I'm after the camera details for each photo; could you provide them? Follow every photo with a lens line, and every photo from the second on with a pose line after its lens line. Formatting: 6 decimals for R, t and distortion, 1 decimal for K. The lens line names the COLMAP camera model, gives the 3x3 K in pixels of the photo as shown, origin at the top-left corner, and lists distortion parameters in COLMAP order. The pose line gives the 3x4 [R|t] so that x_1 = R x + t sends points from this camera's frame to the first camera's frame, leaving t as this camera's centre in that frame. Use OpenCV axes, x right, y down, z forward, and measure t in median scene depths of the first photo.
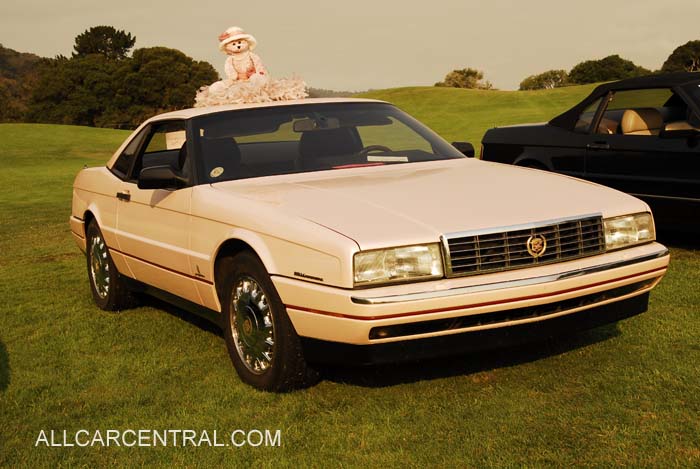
lens RADIAL K [[1050.4, 0, 350.0], [0, 1050.4, 234.5], [0, 0, 1]] dist [0.078107, 0.005413]
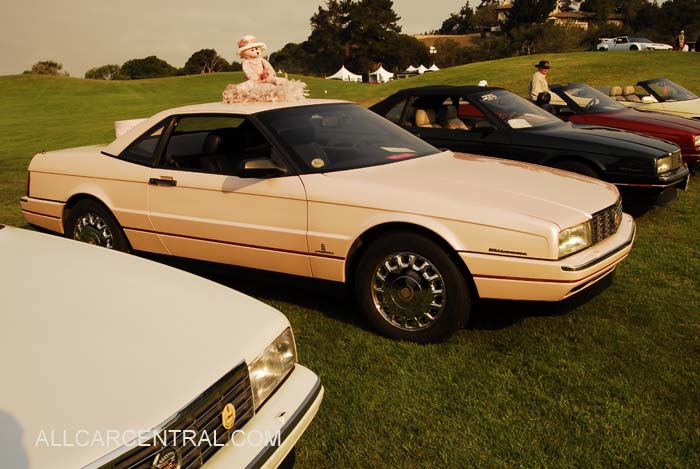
lens RADIAL K [[756.9, 0, 350.0], [0, 756.9, 234.5], [0, 0, 1]] dist [-0.114681, 0.004152]
pose [[0.863152, -0.055757, 0.501857, -0.609111], [0.021626, 0.997055, 0.073580, -0.047813], [-0.504482, -0.052658, 0.861815, 0.292594]]
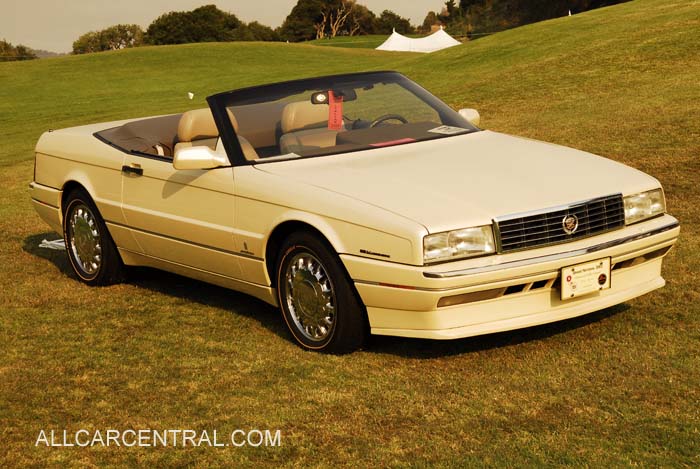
lens RADIAL K [[1515.7, 0, 350.0], [0, 1515.7, 234.5], [0, 0, 1]] dist [0.473171, -0.048647]
pose [[0.994186, -0.021034, 0.105599, -0.225934], [0.015742, 0.998590, 0.050698, -0.062369], [-0.106516, -0.048741, 0.993116, -0.612006]]
